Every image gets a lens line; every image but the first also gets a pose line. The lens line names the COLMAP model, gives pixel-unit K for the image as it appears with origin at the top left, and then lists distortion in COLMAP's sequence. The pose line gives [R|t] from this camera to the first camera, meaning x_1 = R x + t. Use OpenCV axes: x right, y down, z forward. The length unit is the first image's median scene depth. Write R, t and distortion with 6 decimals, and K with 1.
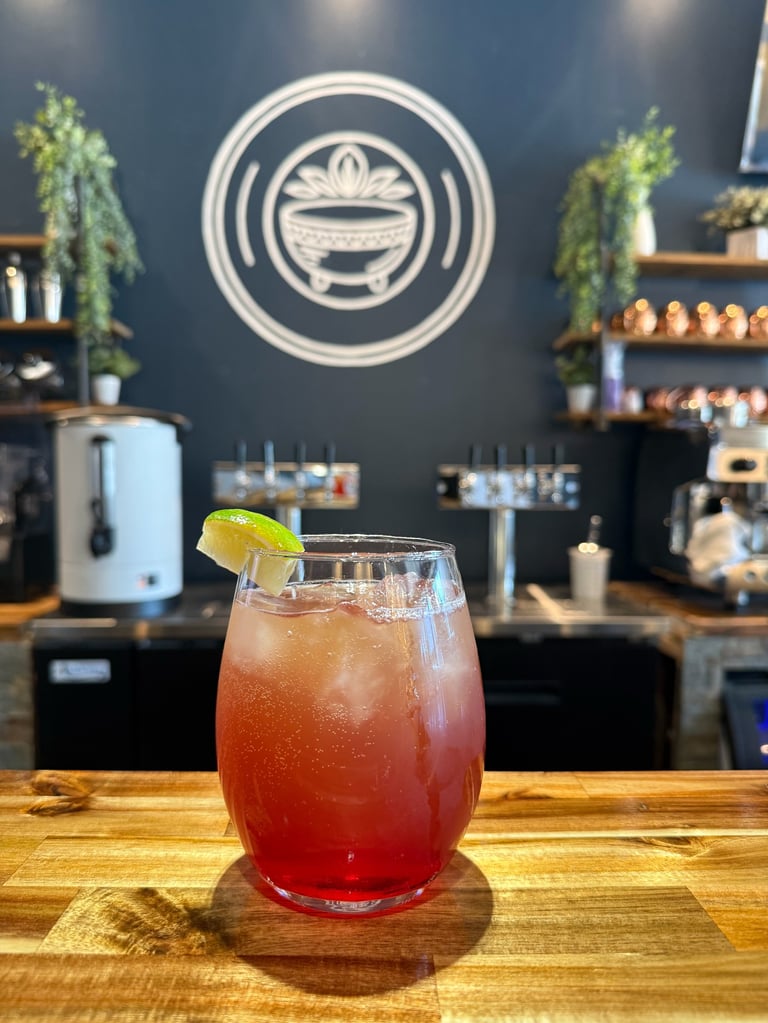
lens RADIAL K [[735.4, 0, 377.6], [0, 735.4, 533.8], [0, 0, 1]] dist [-0.029056, 0.001172]
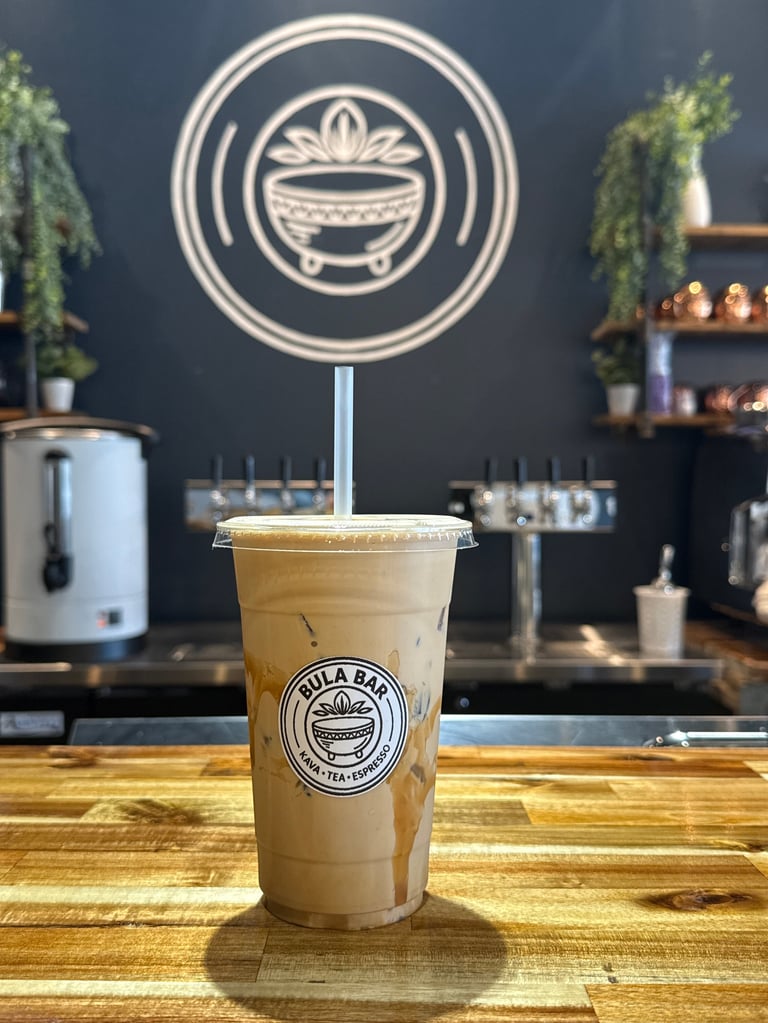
lens RADIAL K [[978.6, 0, 383.9], [0, 978.6, 535.6], [0, 0, 1]] dist [-0.004854, 0.000000]
pose [[0.999841, -0.005924, -0.016819, 0.023485], [0.005407, 0.999517, -0.030617, 0.003024], [0.016992, 0.030521, 0.999390, -0.115107]]
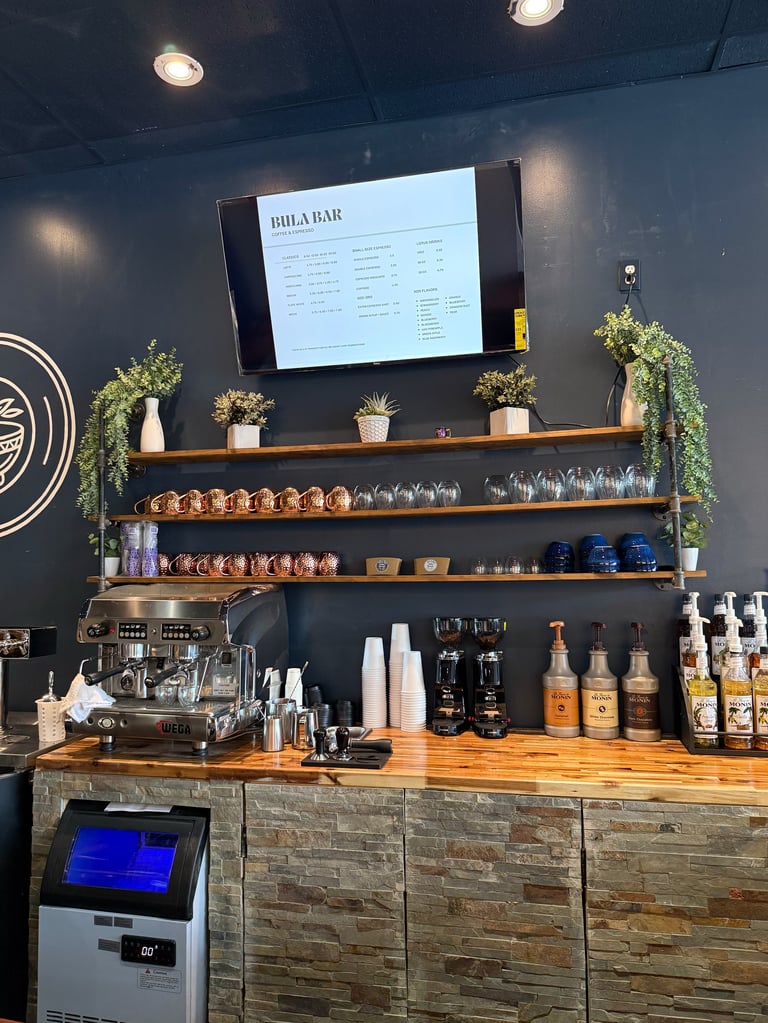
lens RADIAL K [[721.6, 0, 386.5], [0, 721.6, 493.5], [0, 0, 1]] dist [0.034462, -0.061222]
pose [[0.966185, -0.040734, -0.254613, 1.099297], [0.002590, 0.988926, -0.148384, -0.122540], [0.257838, 0.142707, 0.955591, -0.100857]]
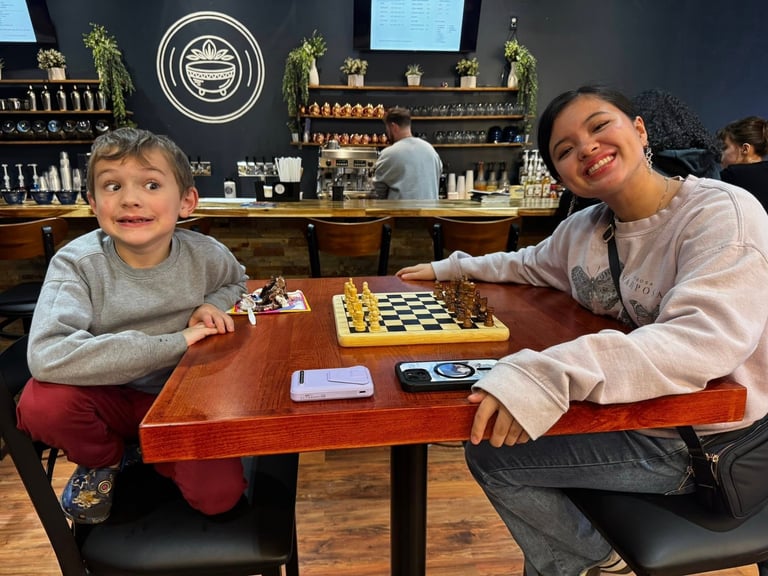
lens RADIAL K [[552.1, 0, 401.3], [0, 552.1, 298.2], [0, 0, 1]] dist [-0.029056, 0.001172]
pose [[0.995423, -0.023719, 0.092579, 0.488255], [0.005840, 0.981999, 0.188795, 0.036264], [-0.095391, -0.187390, 0.977643, -1.311016]]
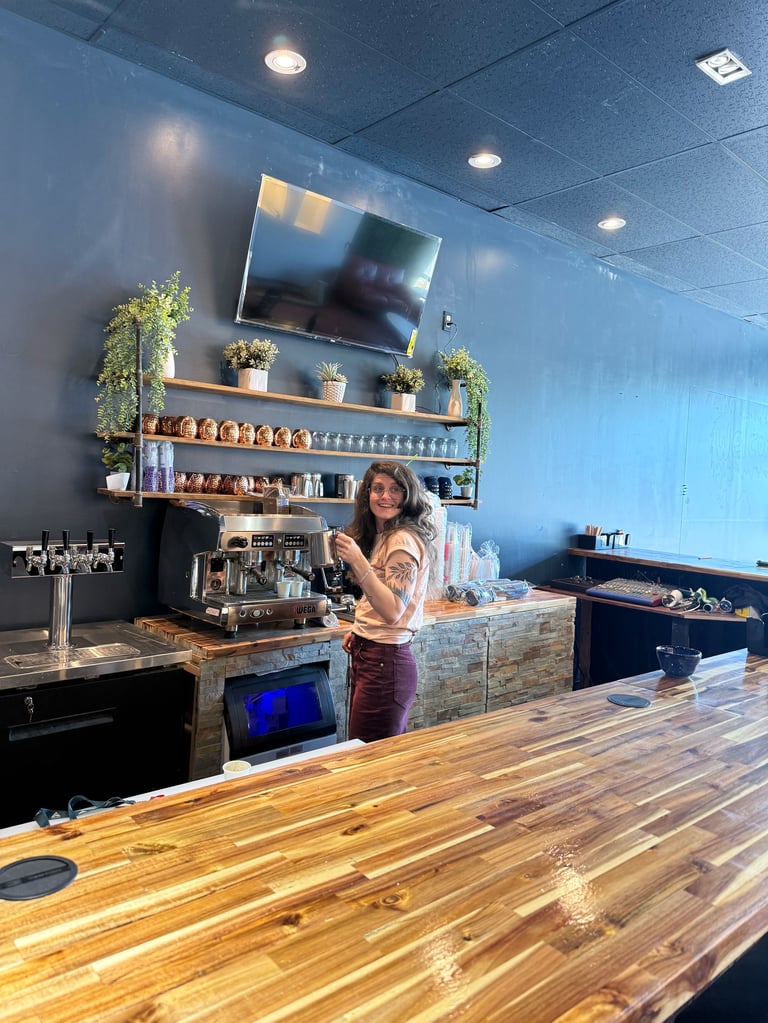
lens RADIAL K [[721.6, 0, 379.4], [0, 721.6, 514.1], [0, 0, 1]] dist [0.034462, -0.061222]
pose [[0.767016, 0.001044, 0.641627, -0.202296], [-0.004900, 0.999979, 0.004230, -0.136611], [-0.641610, -0.006388, 0.767005, -0.293281]]
